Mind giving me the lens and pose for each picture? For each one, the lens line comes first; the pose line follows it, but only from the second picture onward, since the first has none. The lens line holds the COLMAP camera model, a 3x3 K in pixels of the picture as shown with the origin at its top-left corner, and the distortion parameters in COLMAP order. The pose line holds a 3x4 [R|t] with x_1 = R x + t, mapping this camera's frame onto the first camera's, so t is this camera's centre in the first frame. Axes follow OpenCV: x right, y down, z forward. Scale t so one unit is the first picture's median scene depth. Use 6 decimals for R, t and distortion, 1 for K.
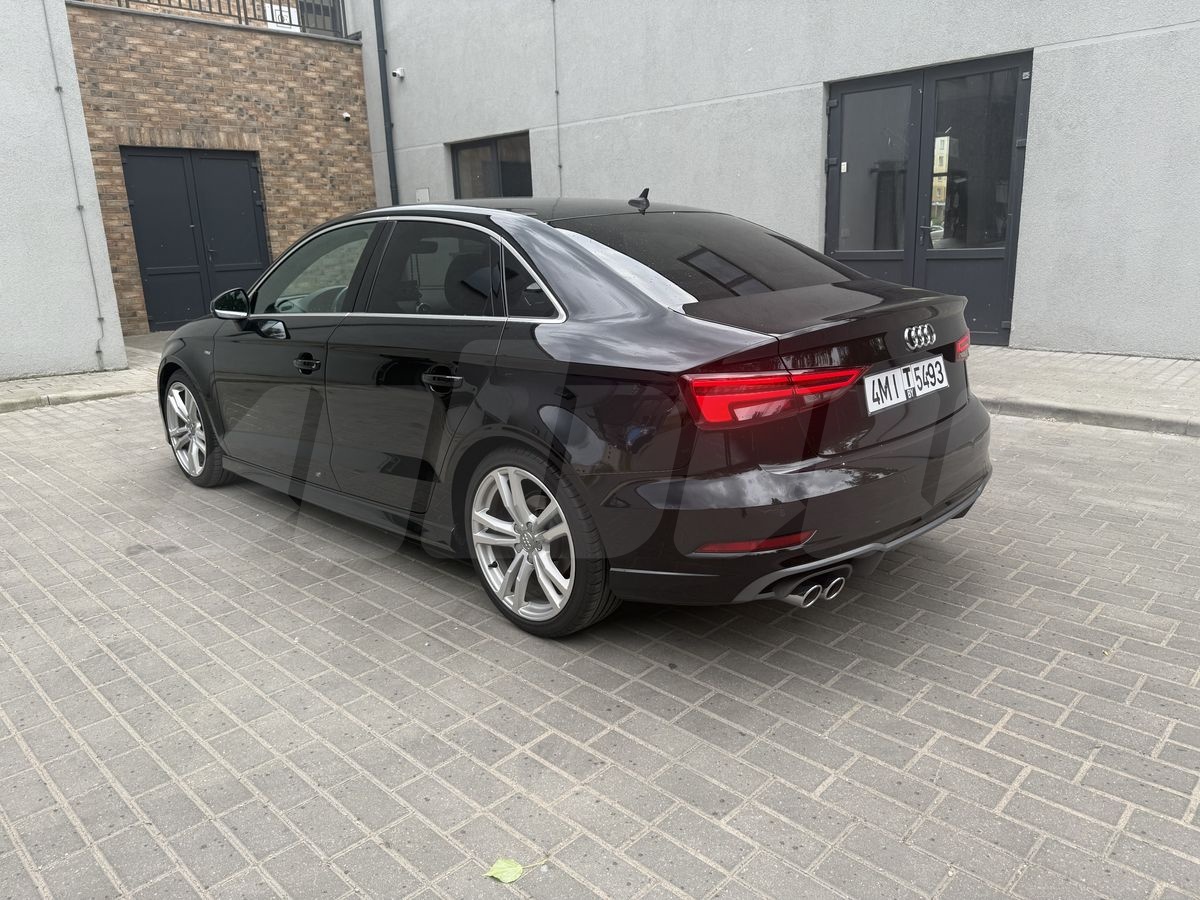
lens RADIAL K [[849.5, 0, 602.3], [0, 849.5, 457.6], [0, 0, 1]] dist [0.013404, -0.024463]
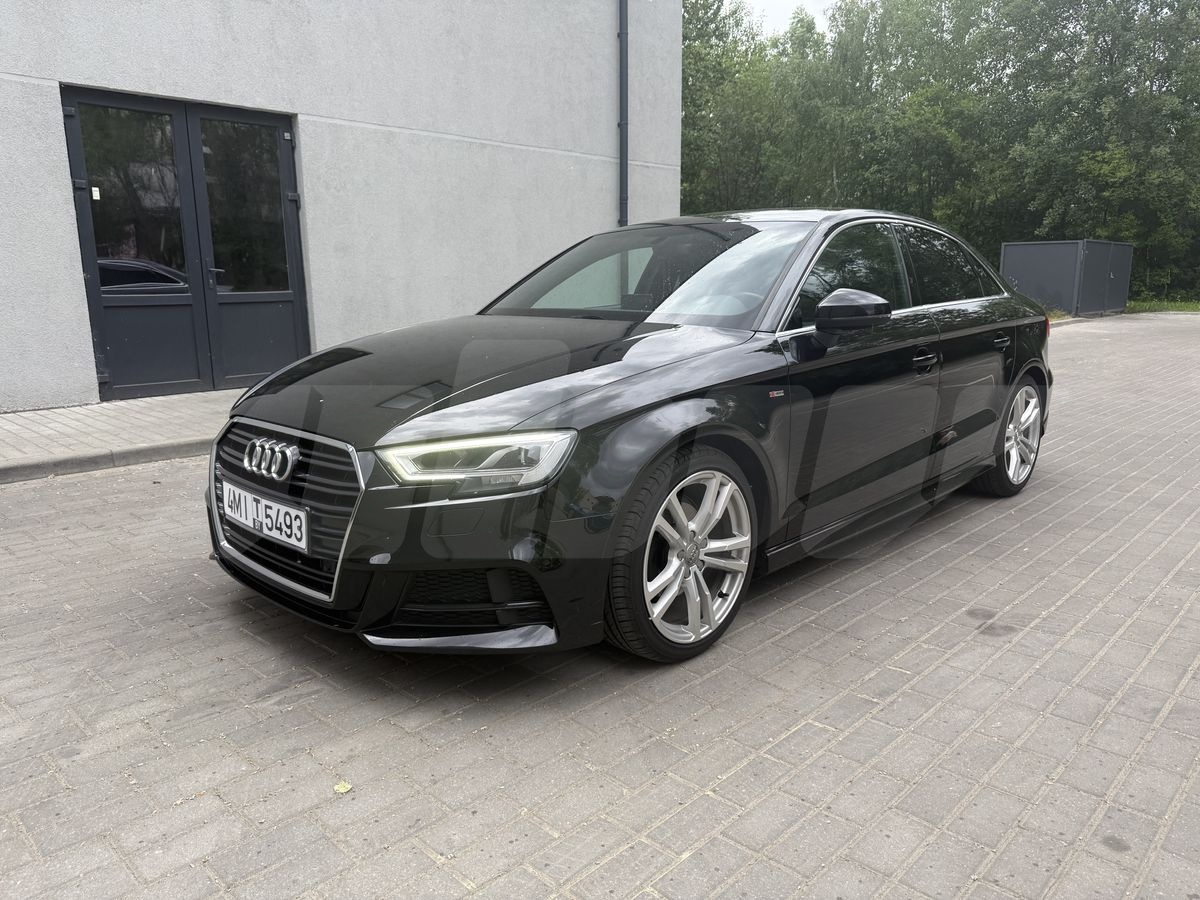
lens RADIAL K [[849.5, 0, 614.1], [0, 849.5, 451.6], [0, 0, 1]] dist [0.013404, -0.024463]
pose [[-0.007582, -0.163157, 0.986571, -0.564934], [0.261043, 0.952066, 0.159457, -0.109813], [-0.965297, 0.258747, 0.035373, 0.569167]]
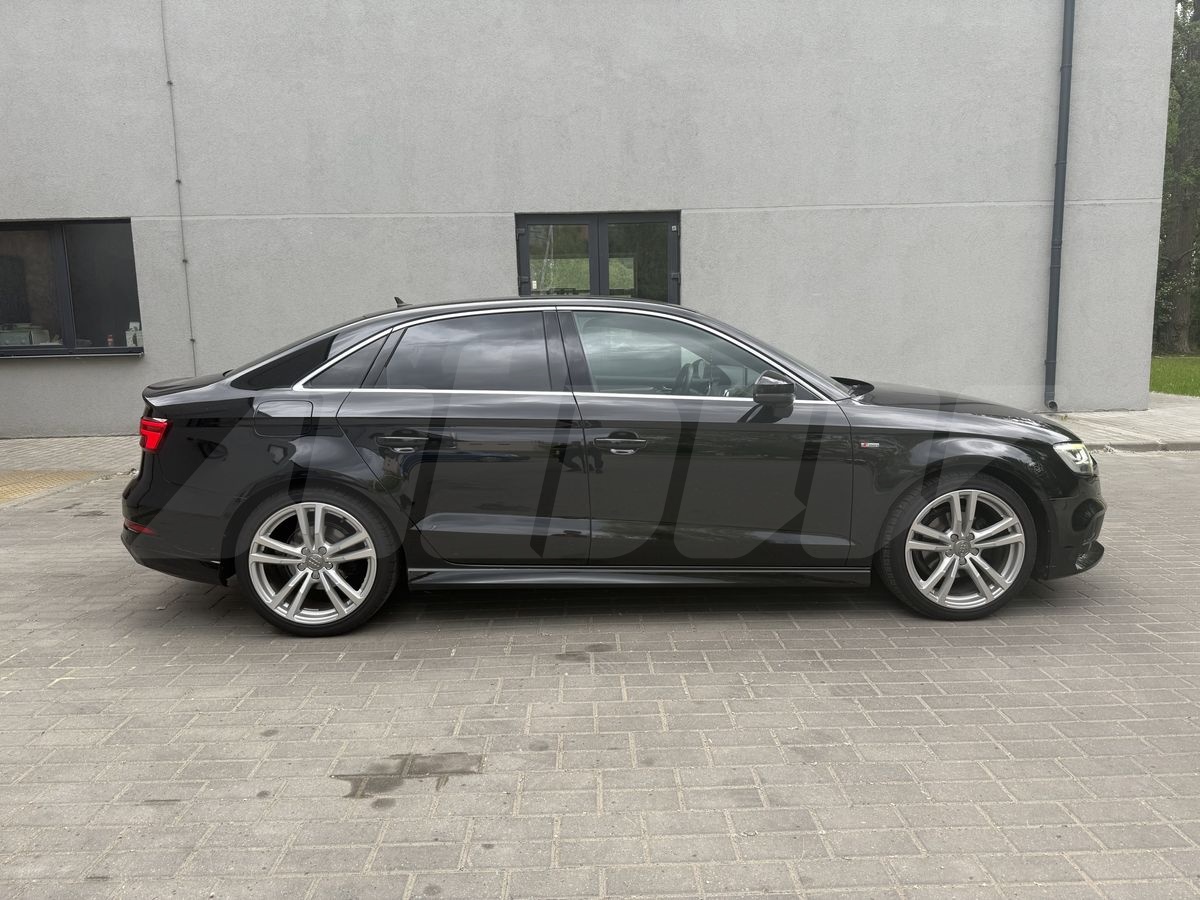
lens RADIAL K [[849.5, 0, 606.0], [0, 849.5, 455.6], [0, 0, 1]] dist [0.013404, -0.024463]
pose [[0.697605, -0.081687, 0.711810, -0.512584], [0.178296, 0.982019, -0.062042, -0.016482], [-0.693943, 0.170194, 0.699626, 0.149421]]
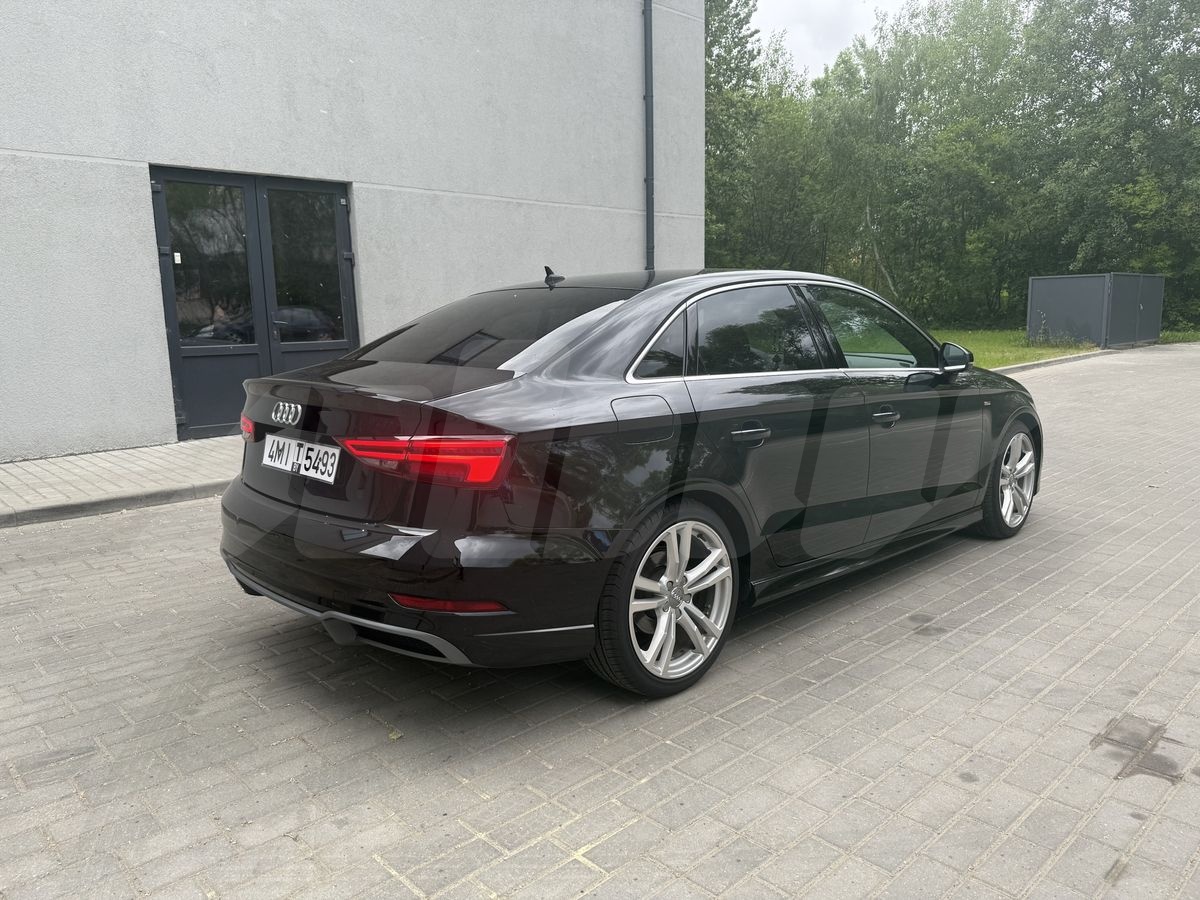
lens RADIAL K [[849.5, 0, 614.1], [0, 849.5, 448.9], [0, 0, 1]] dist [0.013404, -0.024463]
pose [[0.040224, -0.122245, 0.991684, -0.641302], [0.272499, 0.956208, 0.106819, -0.116153], [-0.961315, 0.265936, 0.071775, 0.545674]]
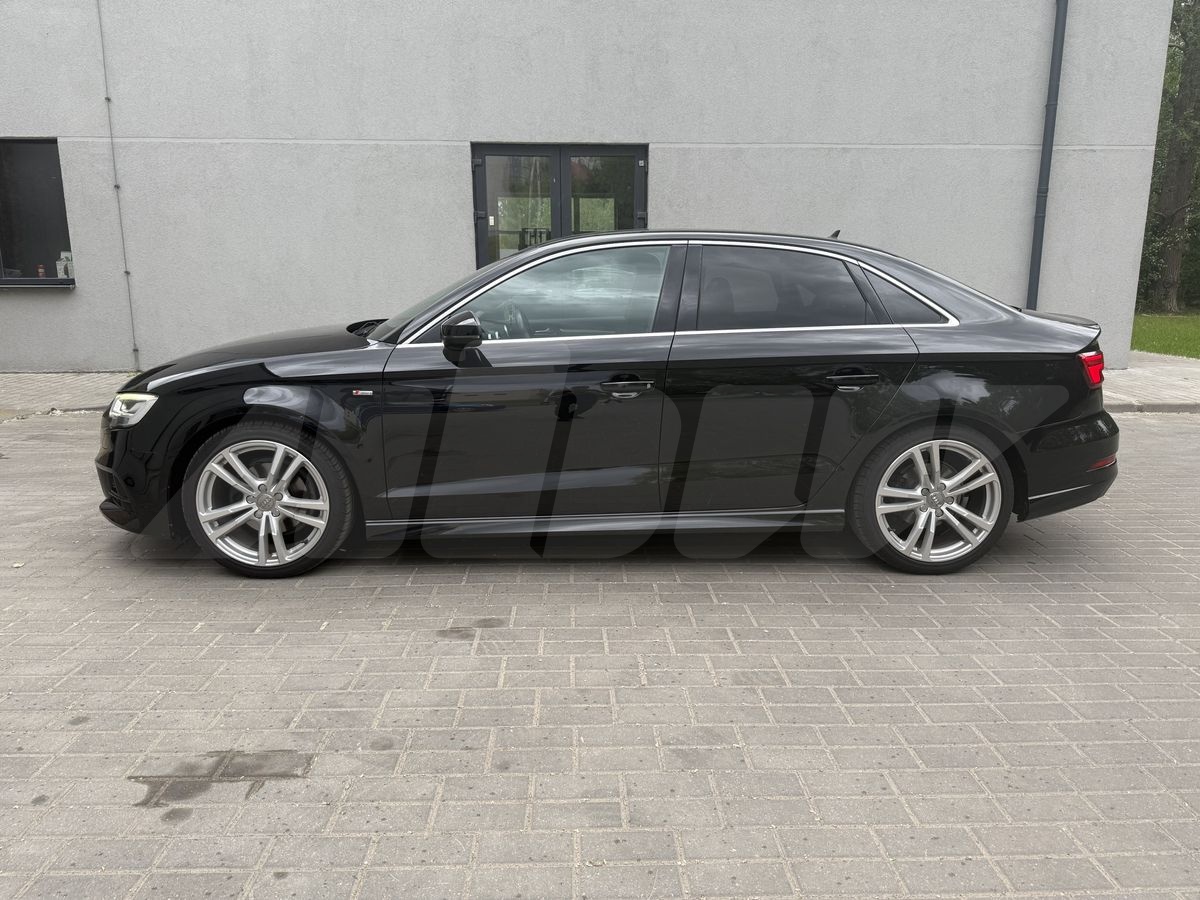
lens RADIAL K [[849.5, 0, 606.2], [0, 849.5, 458.2], [0, 0, 1]] dist [0.013404, -0.024463]
pose [[0.689177, -0.113547, 0.715641, -0.450800], [0.158239, 0.987392, 0.004277, -0.015011], [-0.707104, 0.110295, 0.698455, 0.153815]]
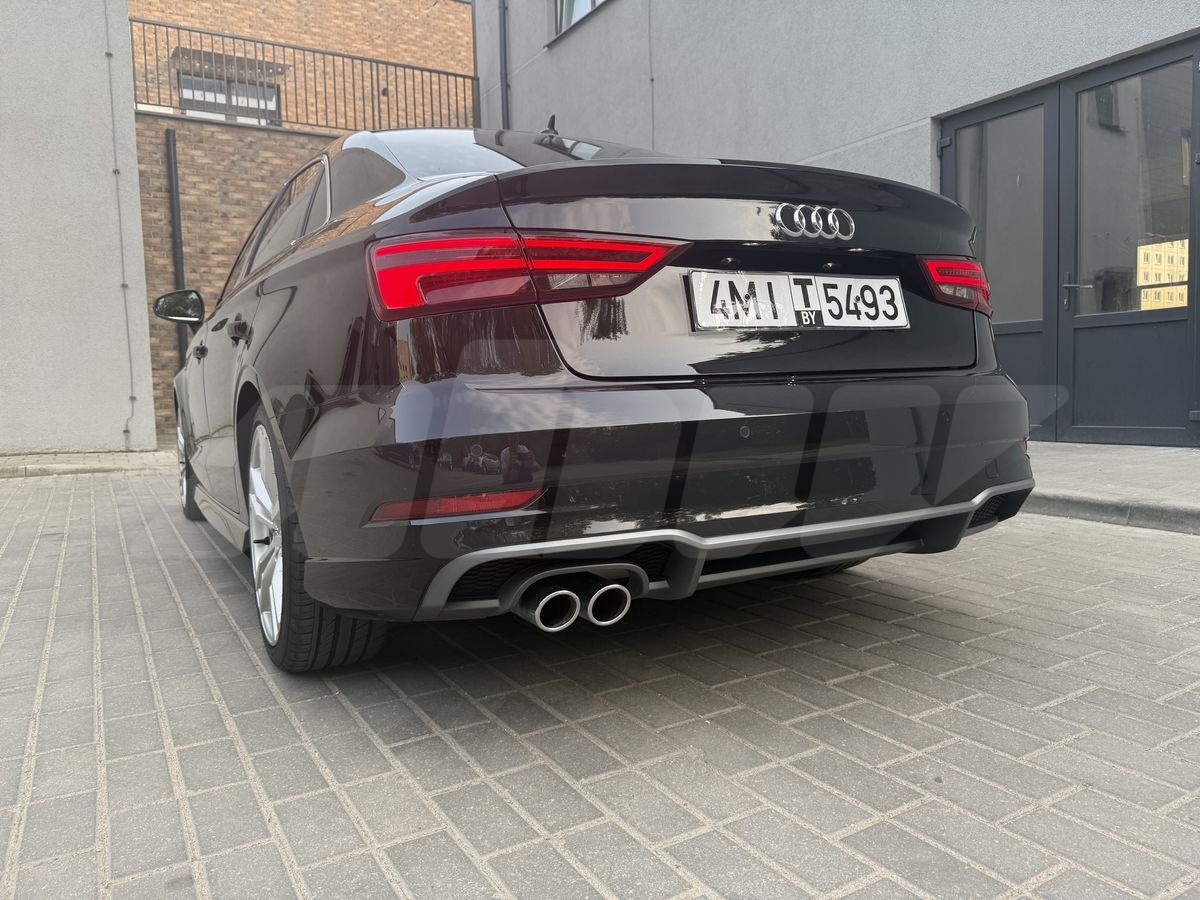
lens RADIAL K [[849.5, 0, 605.6], [0, 849.5, 457.0], [0, 0, 1]] dist [0.013404, -0.024463]
pose [[0.965317, 0.029573, -0.259399, 0.182127], [-0.072283, 0.984998, -0.156696, 0.015884], [0.250873, 0.170011, 0.952974, 0.223504]]
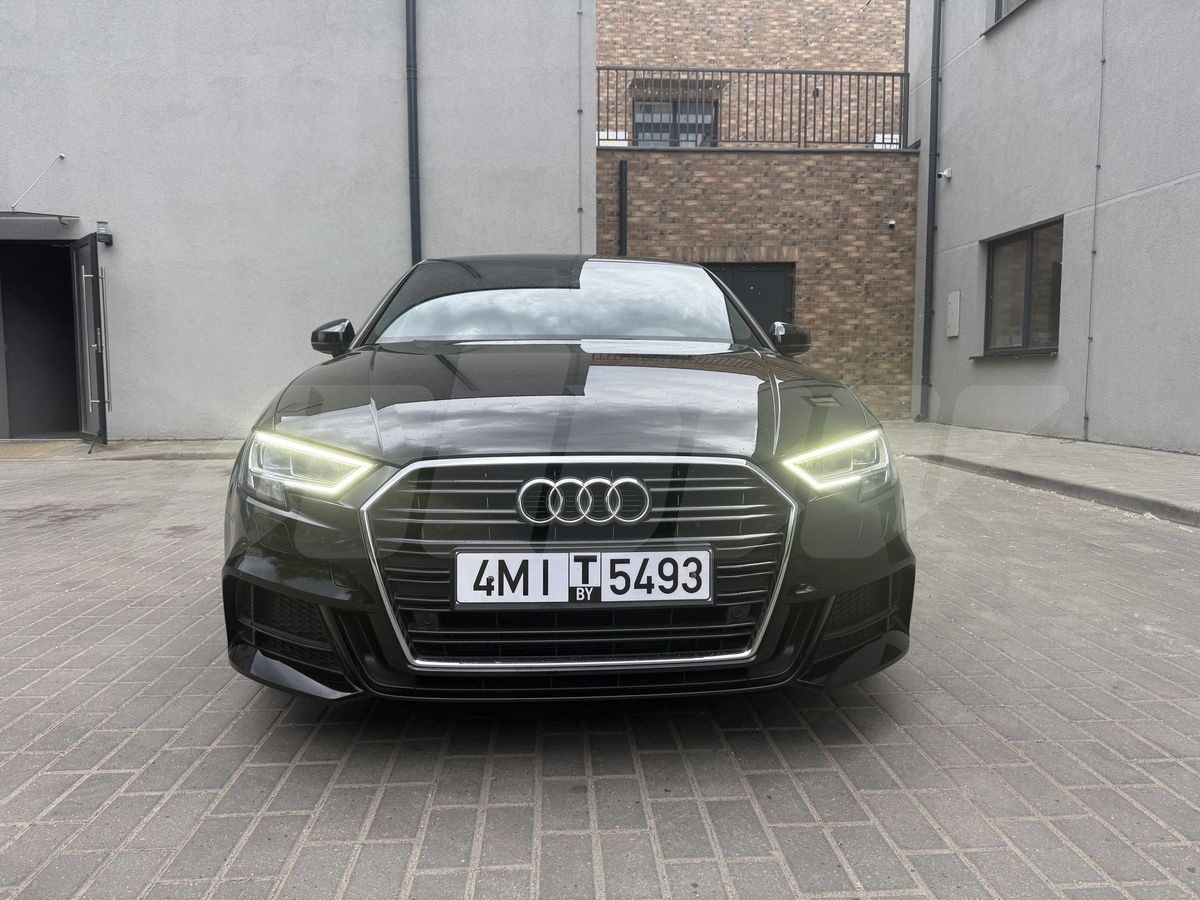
lens RADIAL K [[849.5, 0, 601.8], [0, 849.5, 452.4], [0, 0, 1]] dist [0.013404, -0.024463]
pose [[0.732489, 0.092733, -0.674434, 0.225223], [-0.196078, 0.977436, -0.078562, -0.001038], [0.651931, 0.189788, 0.734144, 0.176324]]
